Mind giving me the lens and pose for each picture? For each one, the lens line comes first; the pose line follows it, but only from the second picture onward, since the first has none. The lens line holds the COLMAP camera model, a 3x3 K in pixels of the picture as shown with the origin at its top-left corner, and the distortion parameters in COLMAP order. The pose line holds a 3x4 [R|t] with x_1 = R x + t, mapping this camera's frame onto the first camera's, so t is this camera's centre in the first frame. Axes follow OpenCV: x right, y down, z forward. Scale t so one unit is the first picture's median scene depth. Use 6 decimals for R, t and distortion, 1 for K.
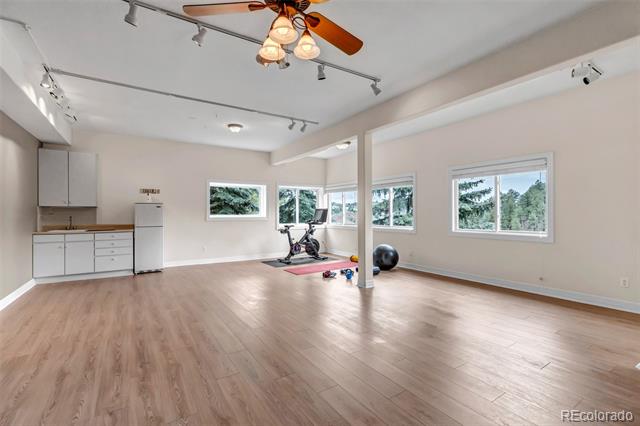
lens RADIAL K [[295.1, 0, 320.0], [0, 295.1, 213.0], [0, 0, 1]] dist [0.003887, 0.000351]
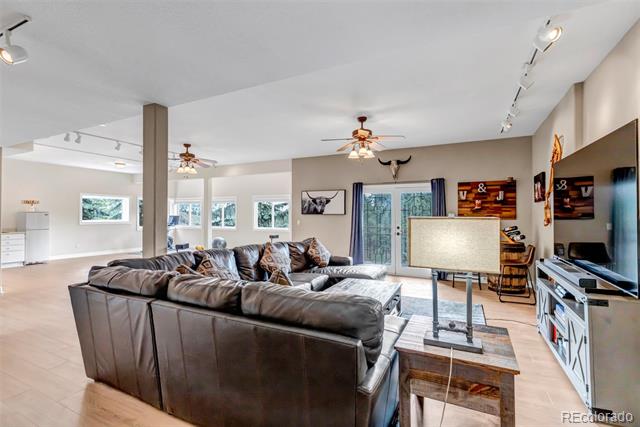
lens RADIAL K [[295.1, 0, 320.0], [0, 295.1, 213.5], [0, 0, 1]] dist [0.003887, 0.000351]
pose [[0.858457, 0.006464, 0.512845, -0.141337], [-0.005011, 0.999979, -0.004217, -0.023354], [-0.512861, 0.001050, 0.858471, -0.701625]]
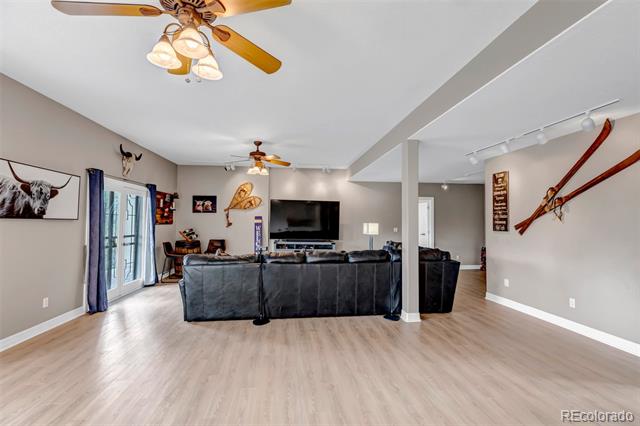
lens RADIAL K [[295.1, 0, 320.0], [0, 295.1, 213.0], [0, 0, 1]] dist [0.003887, 0.000351]
pose [[-0.900048, 0.012158, 0.435621, -0.330201], [-0.003235, 0.999397, -0.034577, -0.014577], [-0.435779, -0.032530, -0.899466, 1.823122]]
